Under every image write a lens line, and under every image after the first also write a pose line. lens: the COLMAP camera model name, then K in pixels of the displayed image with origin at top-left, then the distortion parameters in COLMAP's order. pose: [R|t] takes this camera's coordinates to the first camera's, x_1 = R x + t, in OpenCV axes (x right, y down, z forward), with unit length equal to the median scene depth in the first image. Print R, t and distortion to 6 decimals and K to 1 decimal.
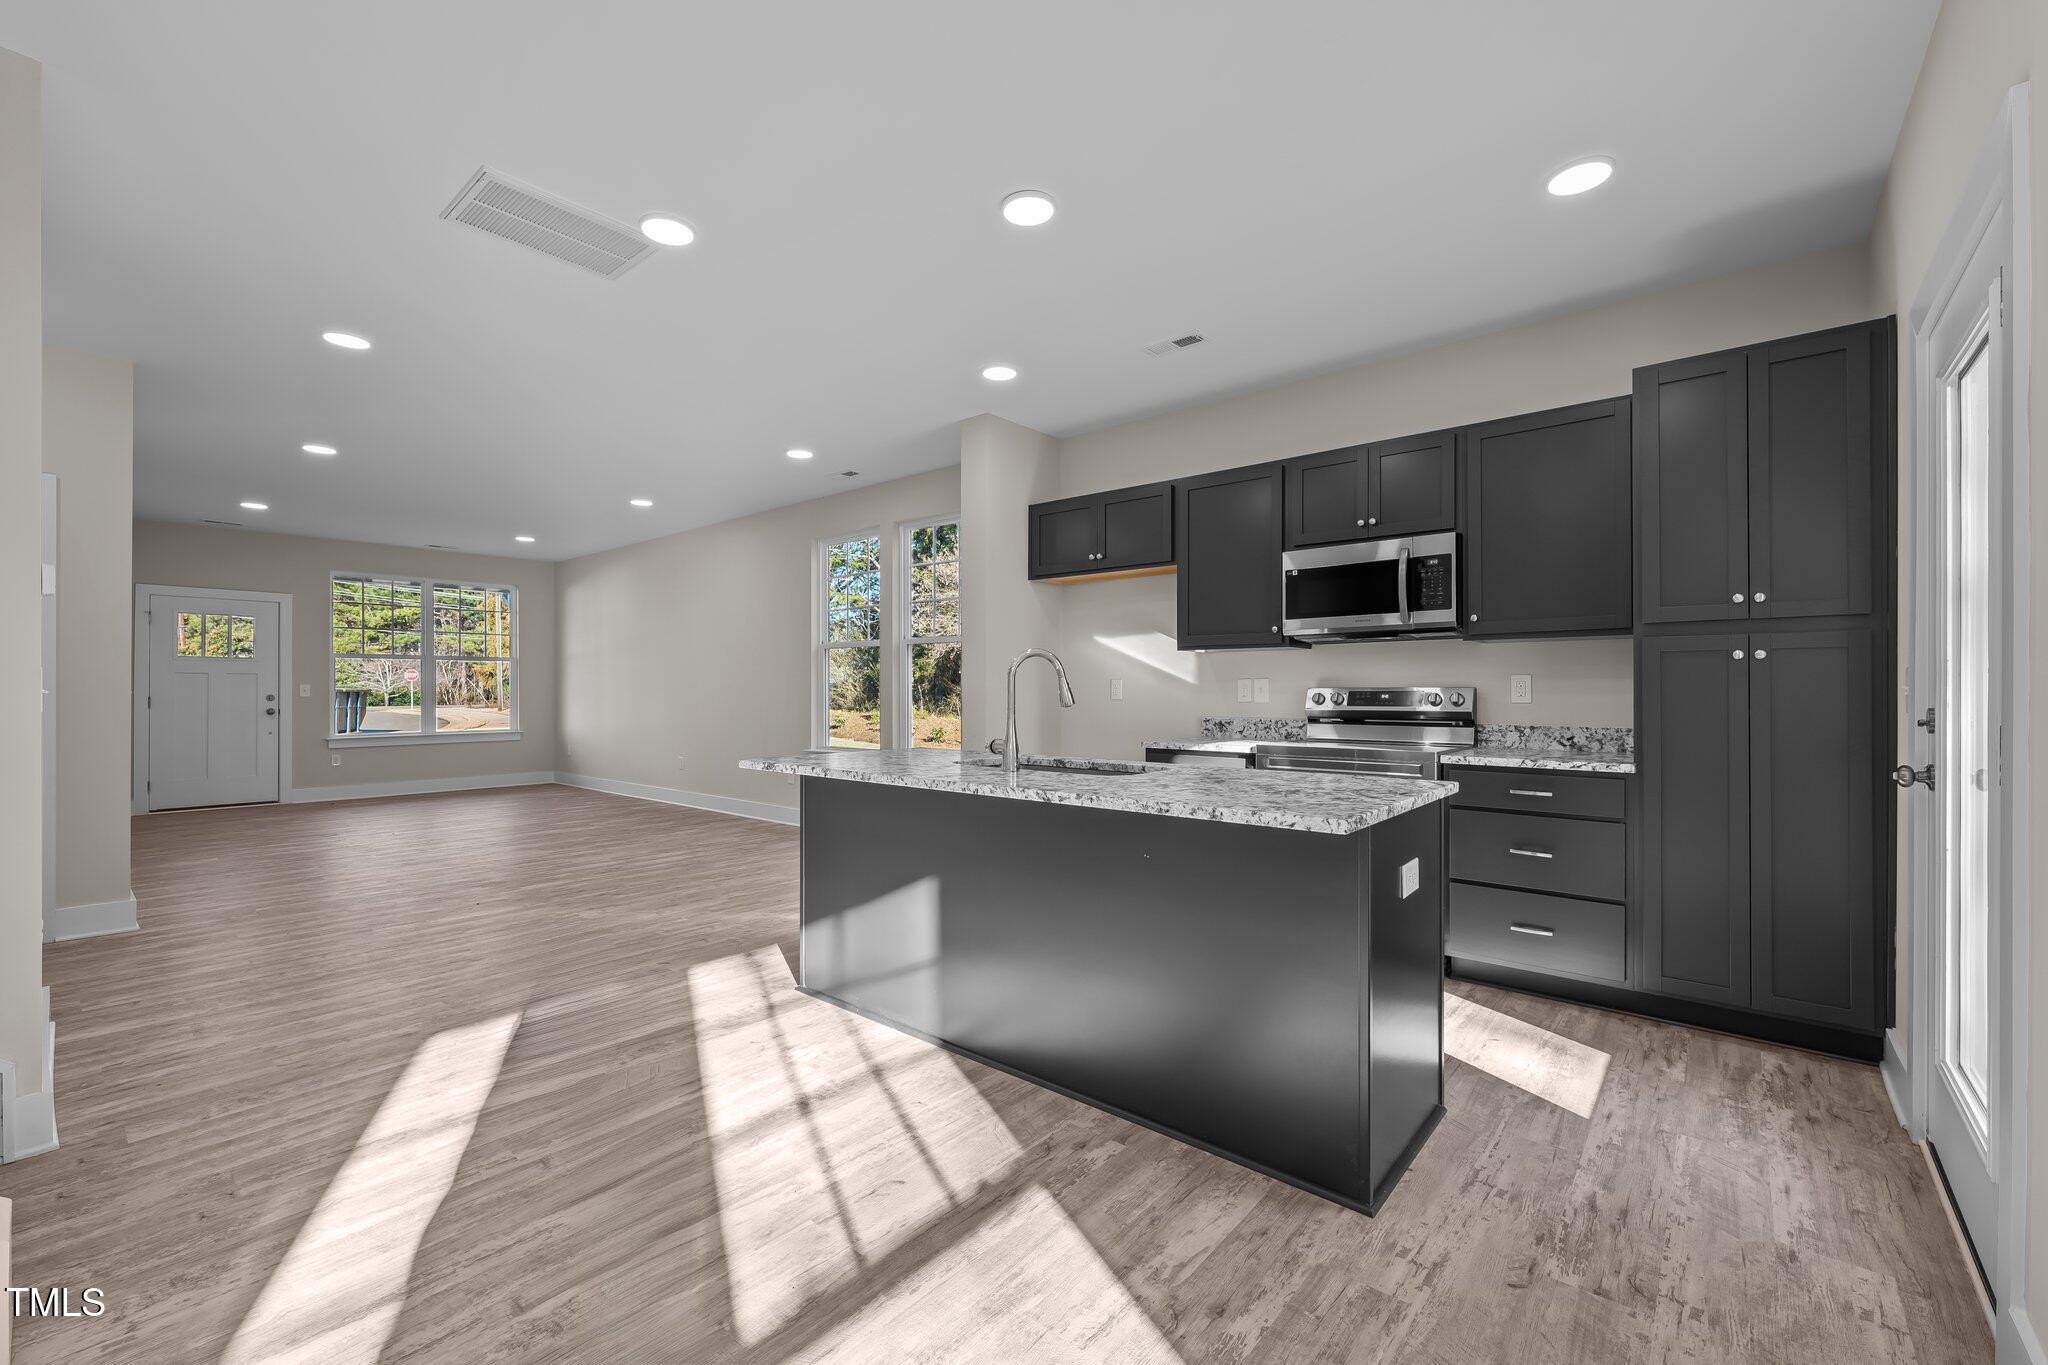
lens RADIAL K [[839.7, 0, 1024.7], [0, 839.7, 692.0], [0, 0, 1]] dist [-0.002990, -0.000219]
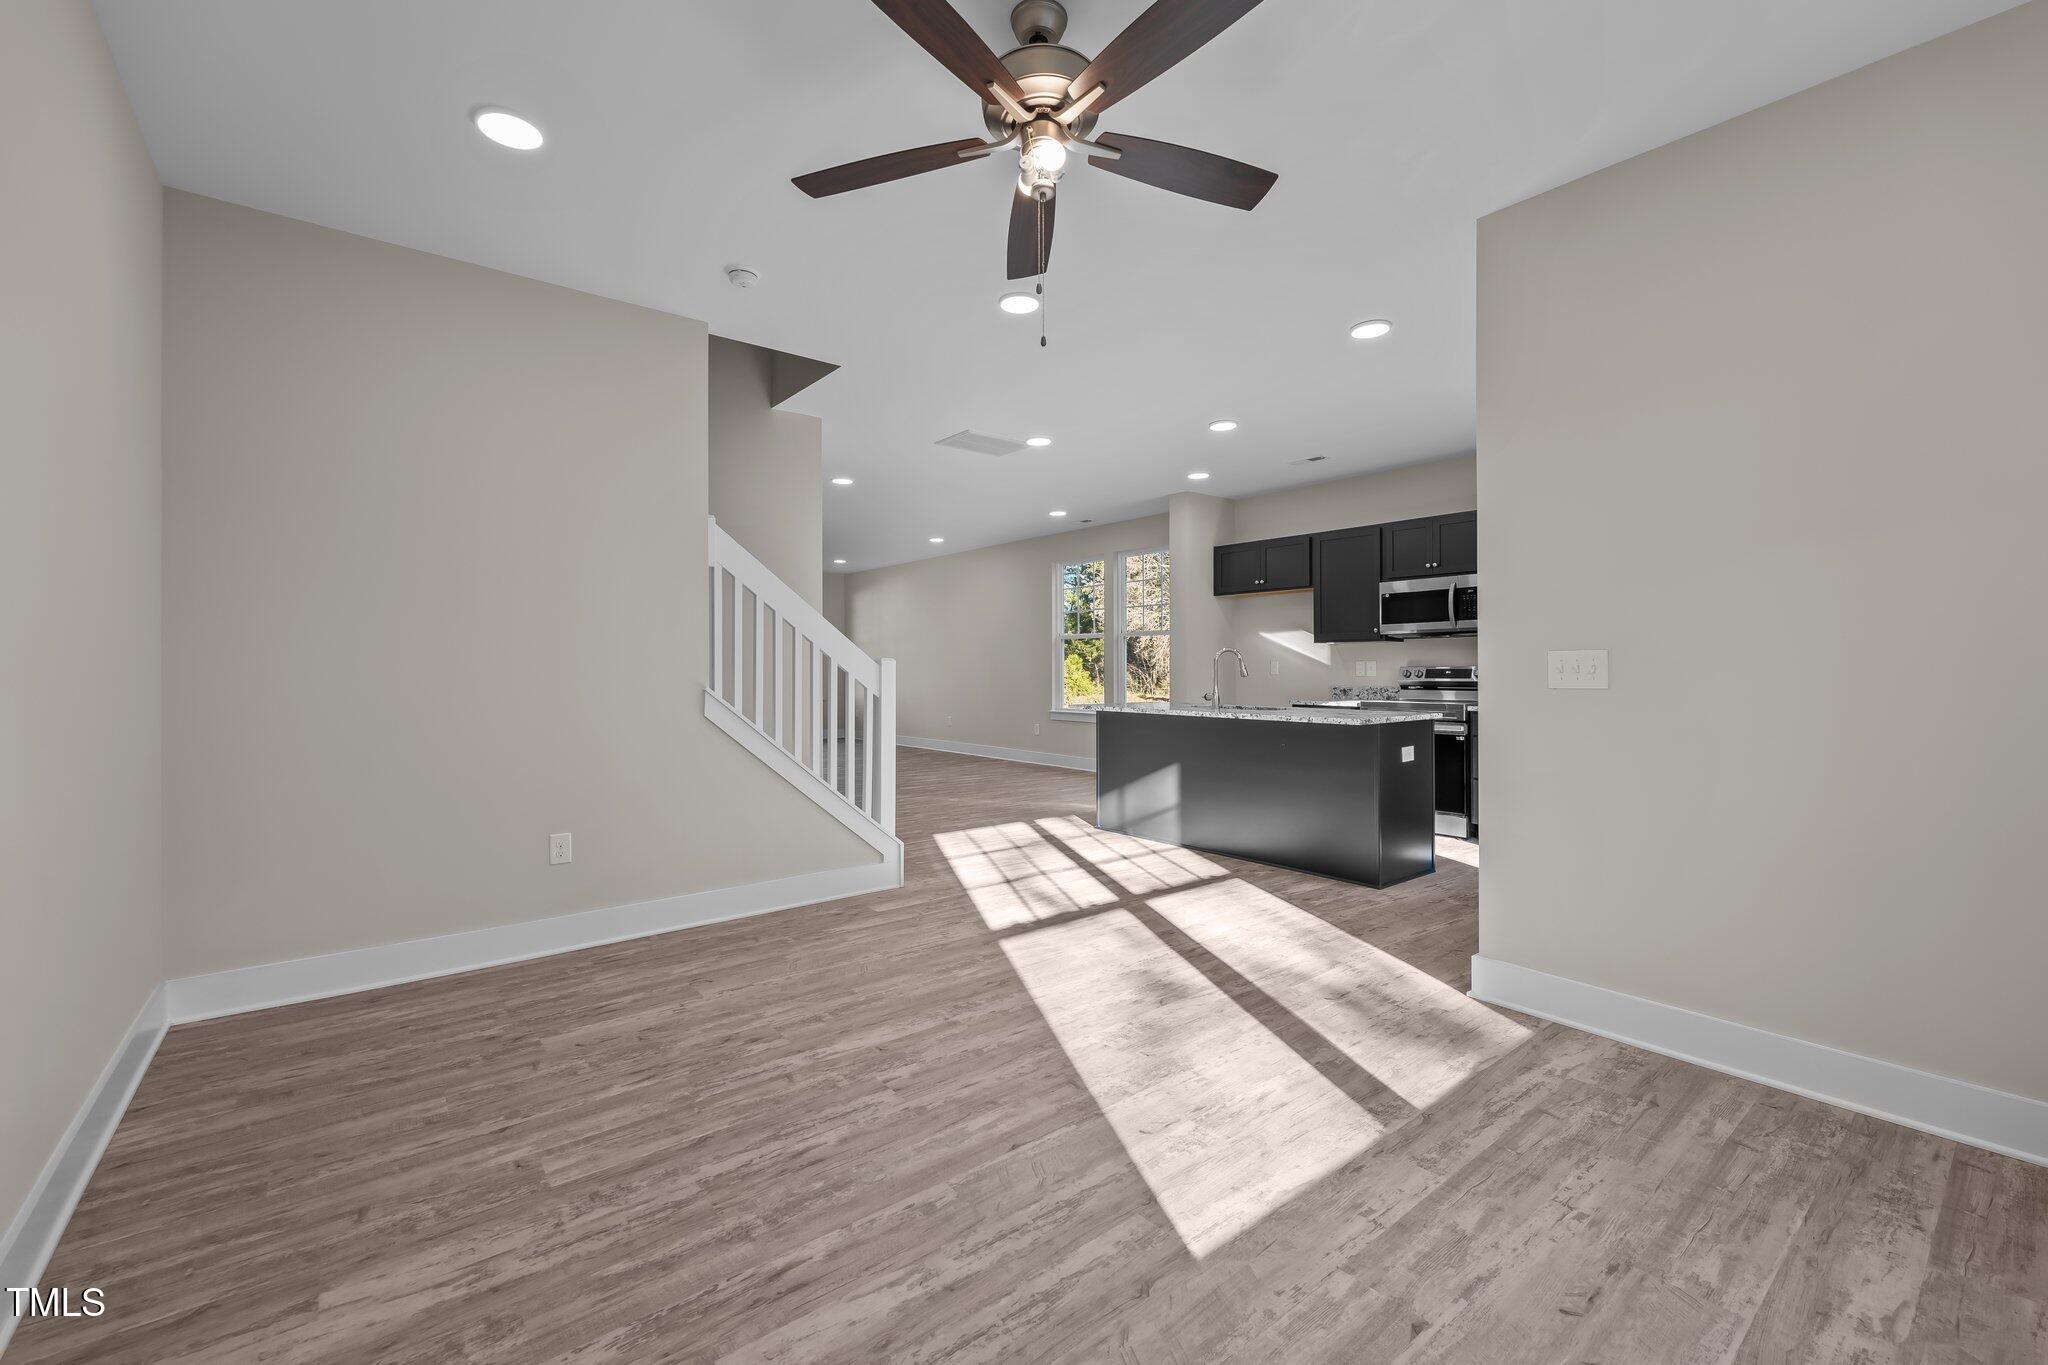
lens RADIAL K [[843.3, 0, 1019.4], [0, 843.3, 656.9], [0, 0, 1]] dist [0.001969, 0.000236]
pose [[0.981743, -0.005319, -0.190139, -0.075409], [0.002934, 0.999914, -0.012821, -0.006128], [0.190191, 0.012029, 0.981673, -0.829902]]
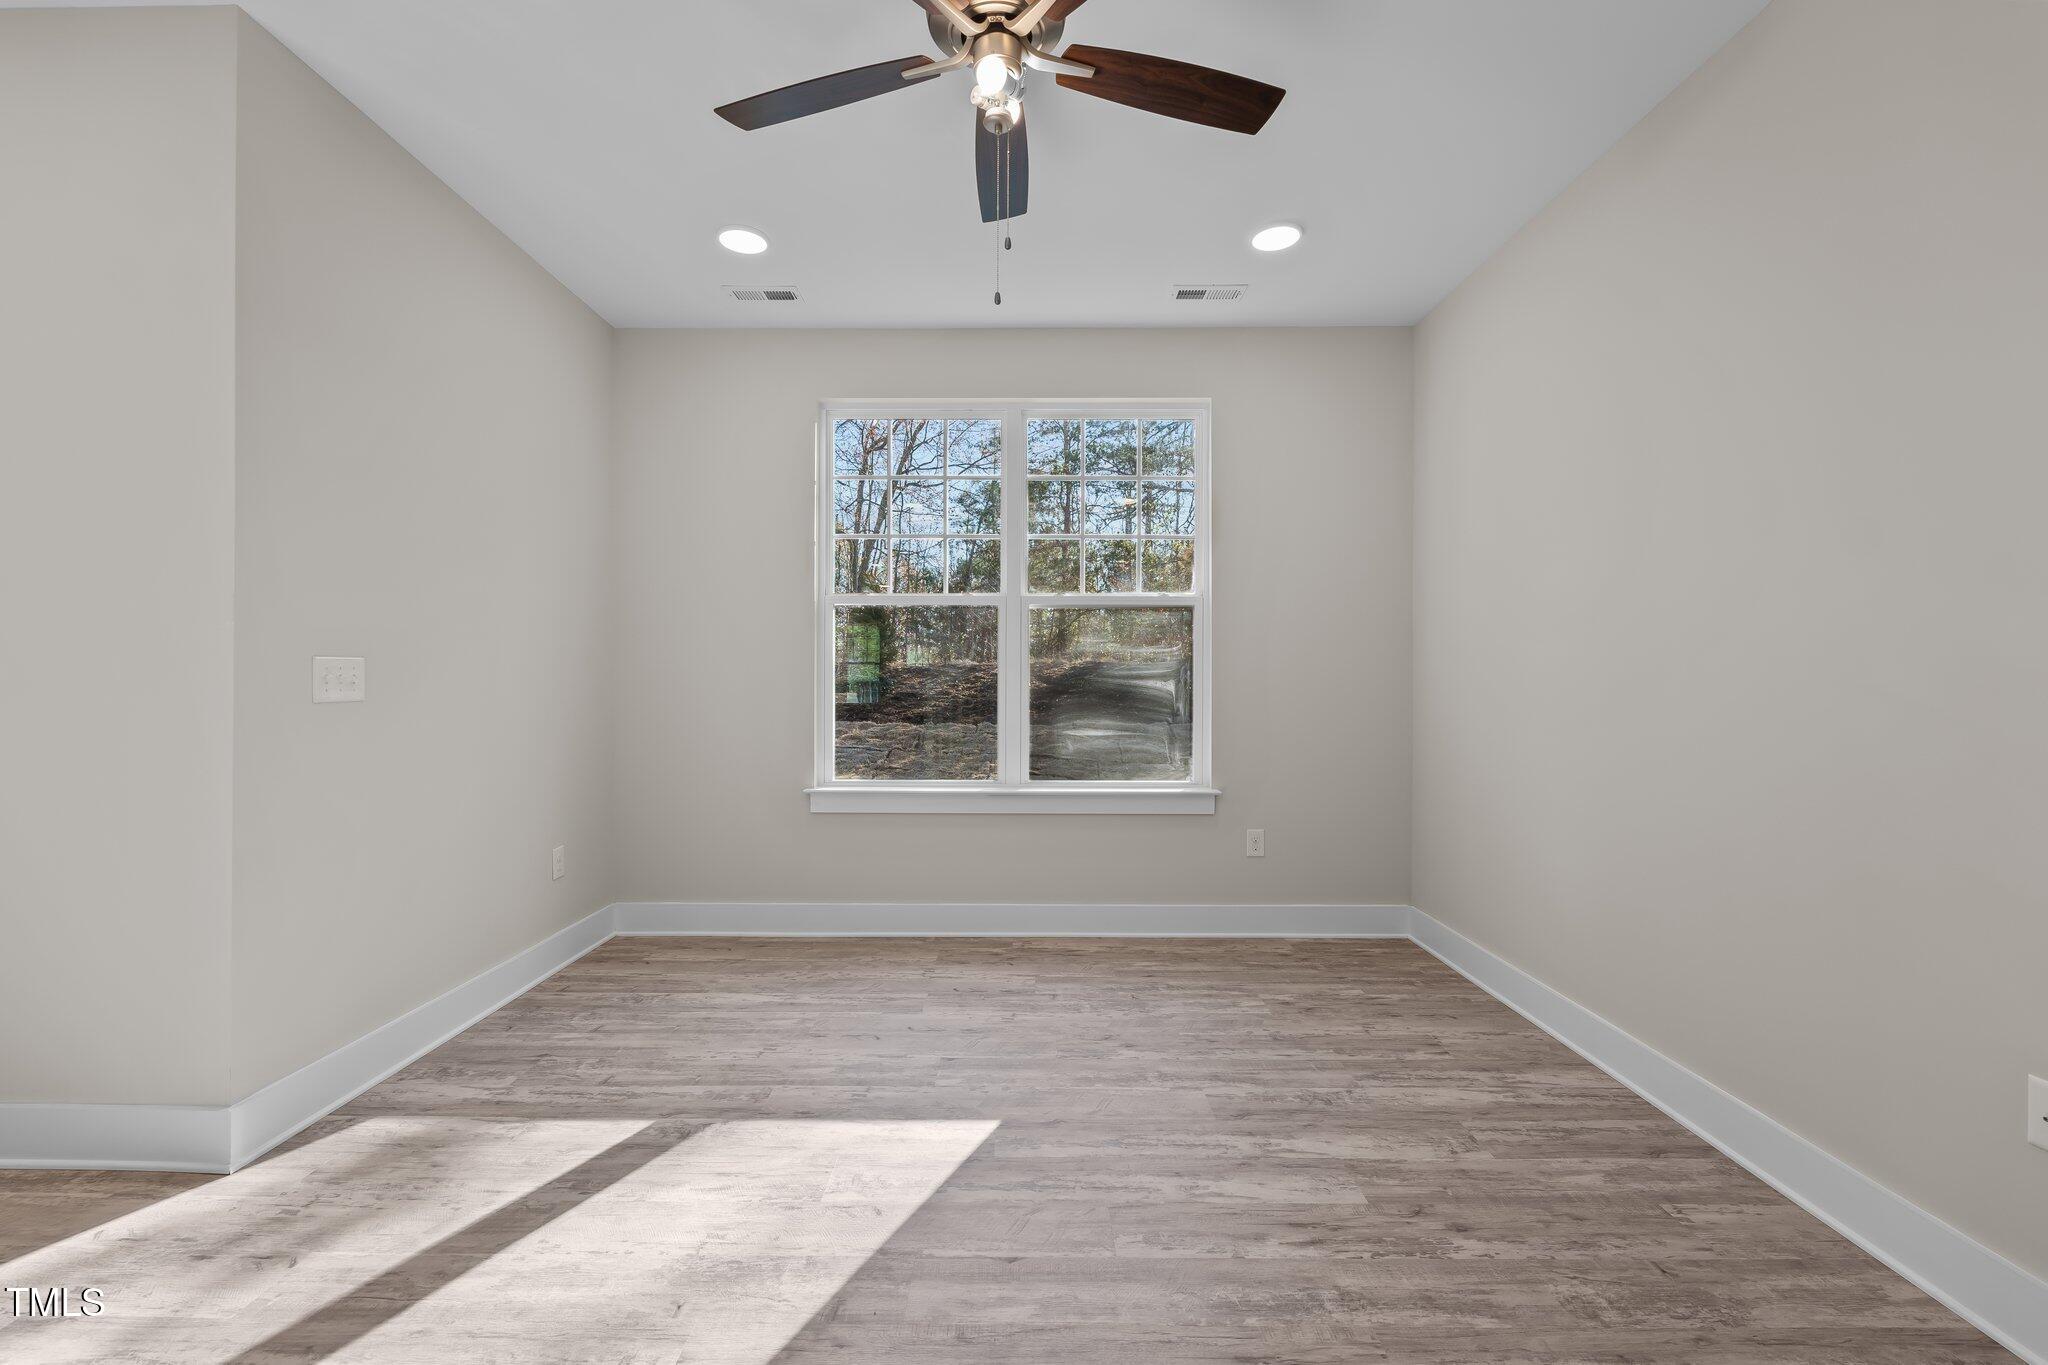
lens RADIAL K [[835.0, 0, 1022.7], [0, 835.0, 674.6], [0, 0, 1]] dist [0.002506, 0.000124]
pose [[-0.641513, -0.001006, 0.767111, -0.570269], [-0.004403, 0.999987, -0.002370, -0.007704], [-0.767099, -0.004898, -0.641510, 0.066248]]
